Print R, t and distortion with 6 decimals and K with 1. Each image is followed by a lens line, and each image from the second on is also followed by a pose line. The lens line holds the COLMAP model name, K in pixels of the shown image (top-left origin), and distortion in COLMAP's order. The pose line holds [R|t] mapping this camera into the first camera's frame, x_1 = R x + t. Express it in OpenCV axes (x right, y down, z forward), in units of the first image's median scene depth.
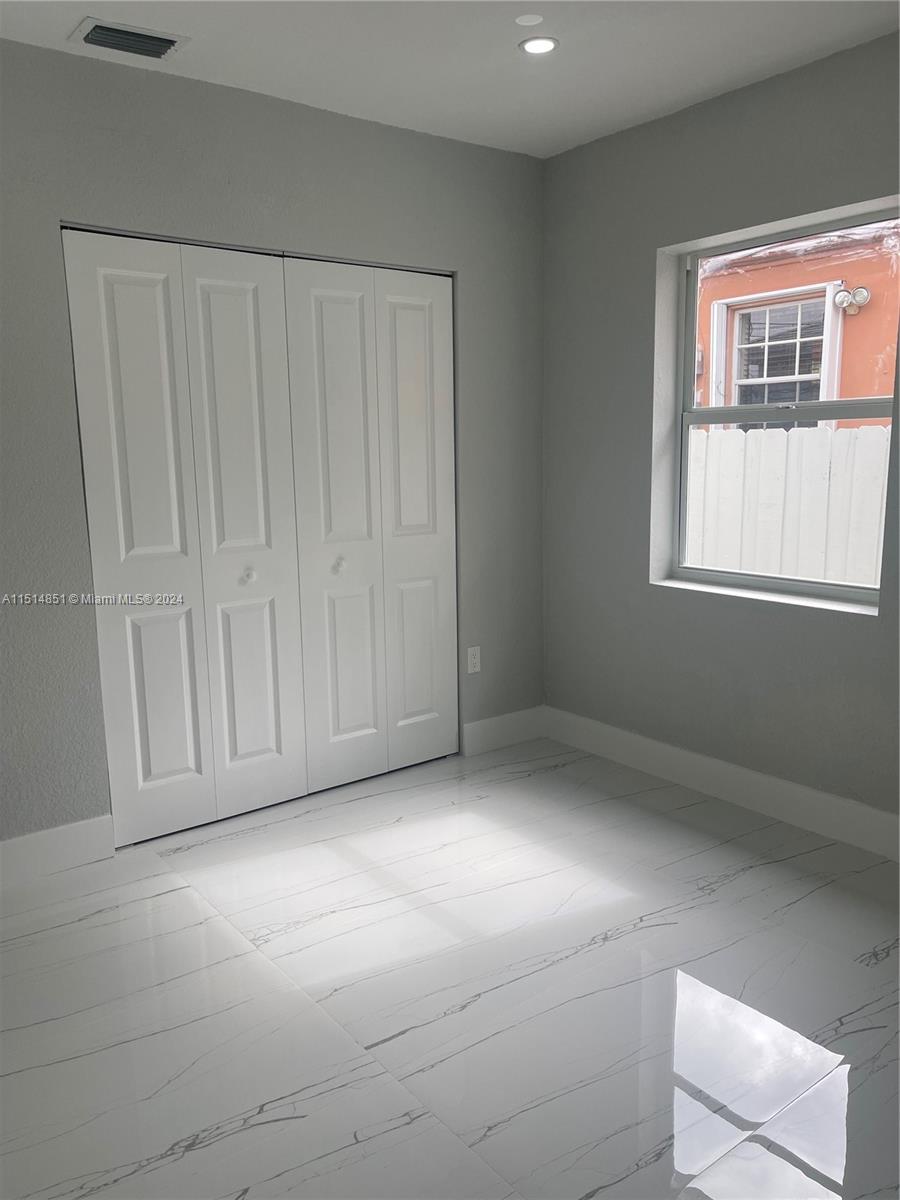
lens RADIAL K [[907.5, 0, 450.0], [0, 907.5, 600.0], [0, 0, 1]] dist [0.005402, -0.074958]
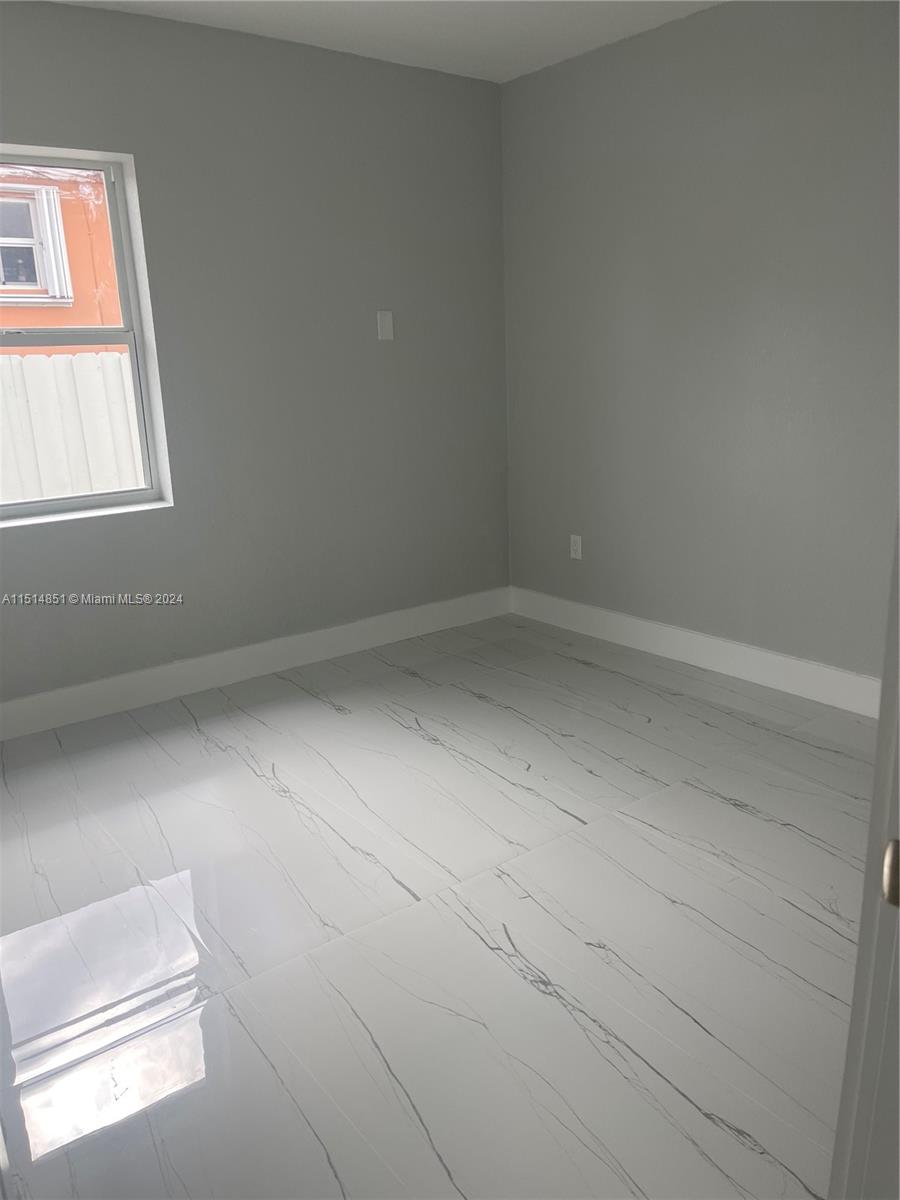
lens RADIAL K [[915.8, 0, 450.0], [0, 915.8, 600.0], [0, 0, 1]] dist [-0.008900, -0.006037]
pose [[0.002638, -0.246634, 0.969105, -0.768222], [0.196262, 0.950388, 0.241336, -0.087949], [-0.980548, 0.189562, 0.050912, 0.579222]]
